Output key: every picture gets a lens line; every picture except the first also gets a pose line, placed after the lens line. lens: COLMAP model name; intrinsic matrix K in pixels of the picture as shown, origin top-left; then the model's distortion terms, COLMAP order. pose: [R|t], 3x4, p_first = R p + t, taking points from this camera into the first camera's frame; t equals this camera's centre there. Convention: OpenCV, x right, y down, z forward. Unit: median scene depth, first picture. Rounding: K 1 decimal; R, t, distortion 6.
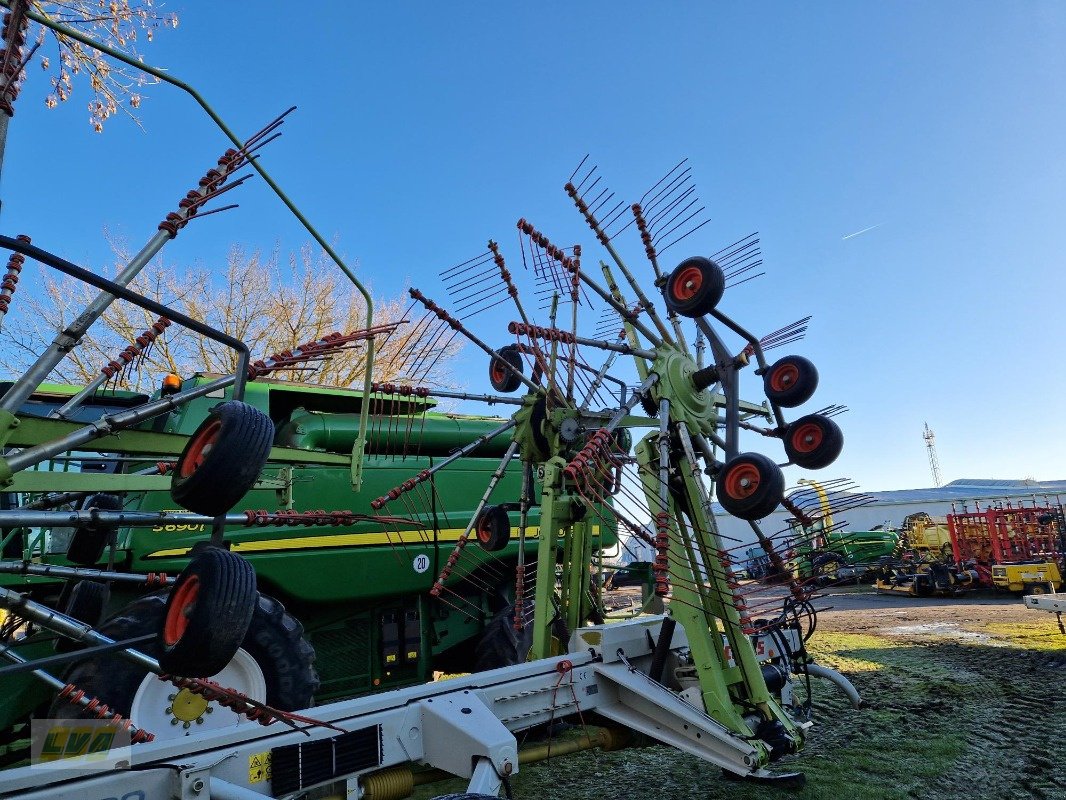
lens RADIAL K [[714.5, 0, 529.1], [0, 714.5, 395.1], [0, 0, 1]] dist [0.080989, -0.070669]
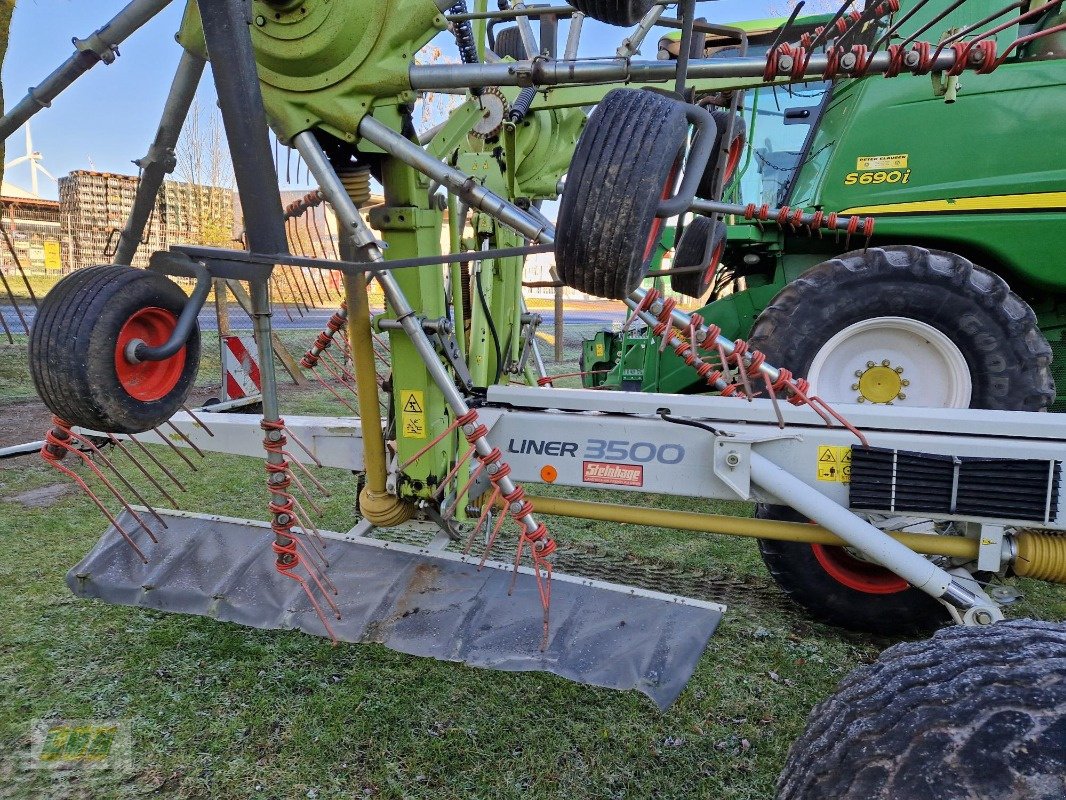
lens RADIAL K [[714.5, 0, 529.1], [0, 714.5, 395.1], [0, 0, 1]] dist [0.080989, -0.070669]
pose [[0.548979, 0.202116, -0.811031, 0.016622], [0.135833, 0.935851, 0.325166, 0.126520], [0.824725, -0.288674, 0.486309, 0.305400]]
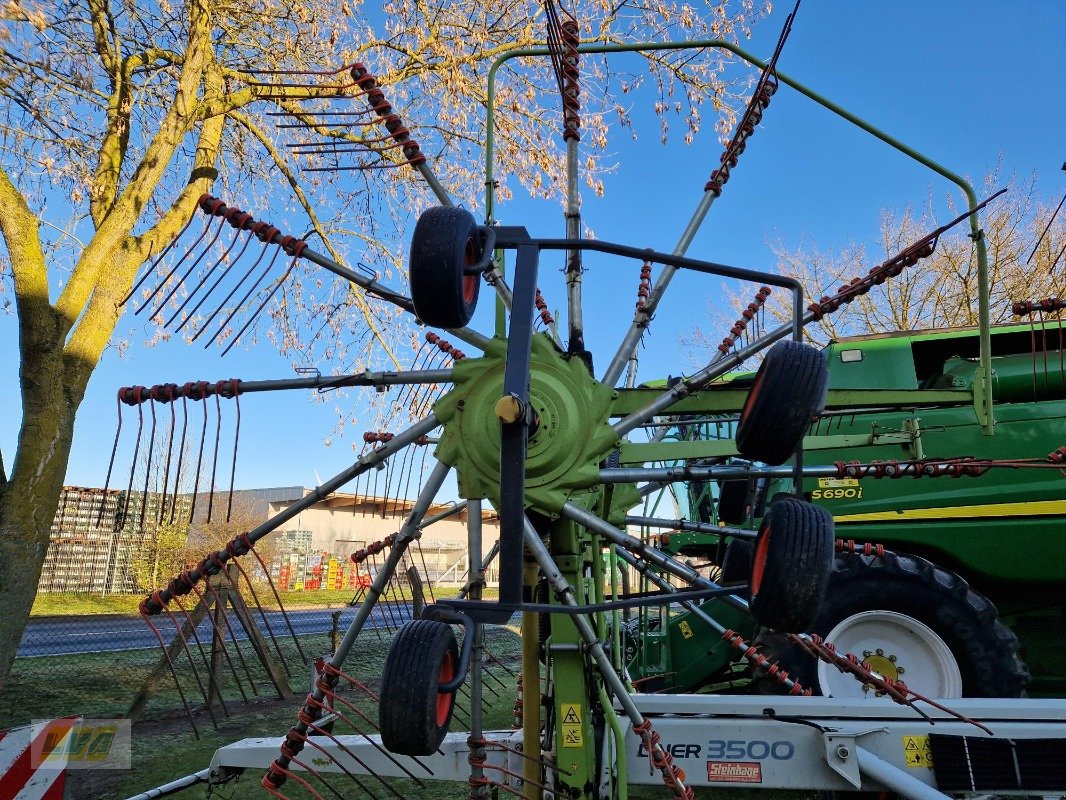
lens RADIAL K [[708.8, 0, 529.2], [0, 708.8, 408.5], [0, 0, 1]] dist [0.080264, -0.064172]
pose [[0.623470, -0.119869, -0.772604, 0.045626], [0.156504, 0.987311, -0.026886, 0.036230], [0.766023, -0.104153, 0.634319, 0.089692]]
